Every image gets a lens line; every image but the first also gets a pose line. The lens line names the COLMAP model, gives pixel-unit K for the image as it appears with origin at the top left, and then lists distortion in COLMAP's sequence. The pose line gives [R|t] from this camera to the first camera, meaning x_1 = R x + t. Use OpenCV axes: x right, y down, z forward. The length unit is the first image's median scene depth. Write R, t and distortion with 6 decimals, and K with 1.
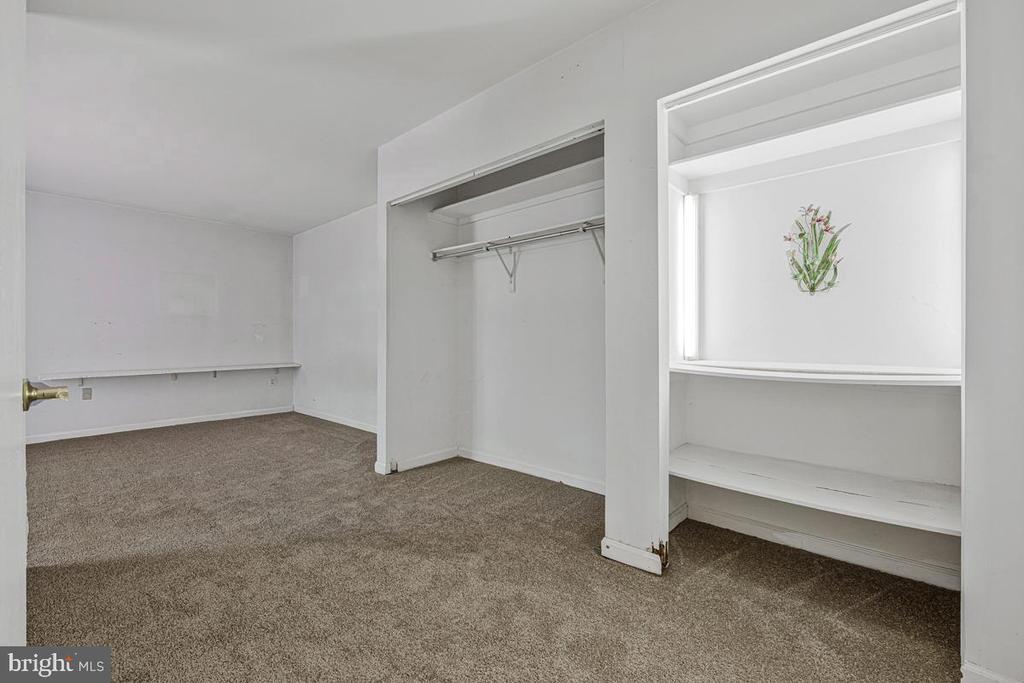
lens RADIAL K [[426.9, 0, 508.2], [0, 426.9, 338.9], [0, 0, 1]] dist [-0.014272, -0.000298]
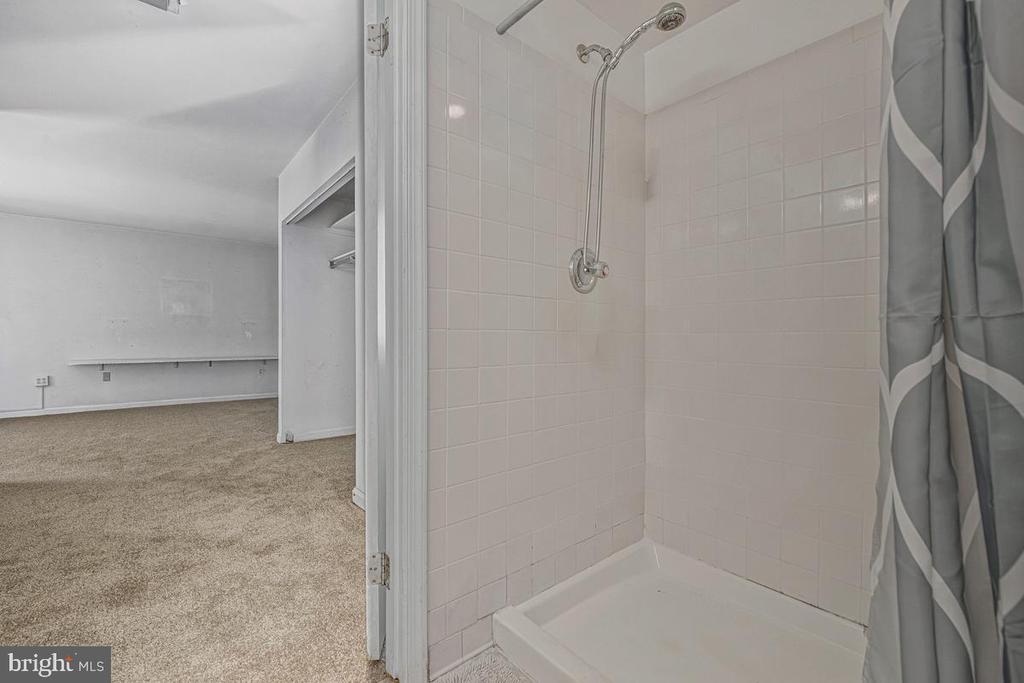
lens RADIAL K [[426.9, 0, 508.2], [0, 426.9, 338.9], [0, 0, 1]] dist [-0.014272, -0.000298]
pose [[0.988181, 0.003143, -0.153258, 0.496285], [-0.003197, 0.999995, -0.000103, 0.014297], [0.153257, 0.000592, 0.988186, -0.098775]]
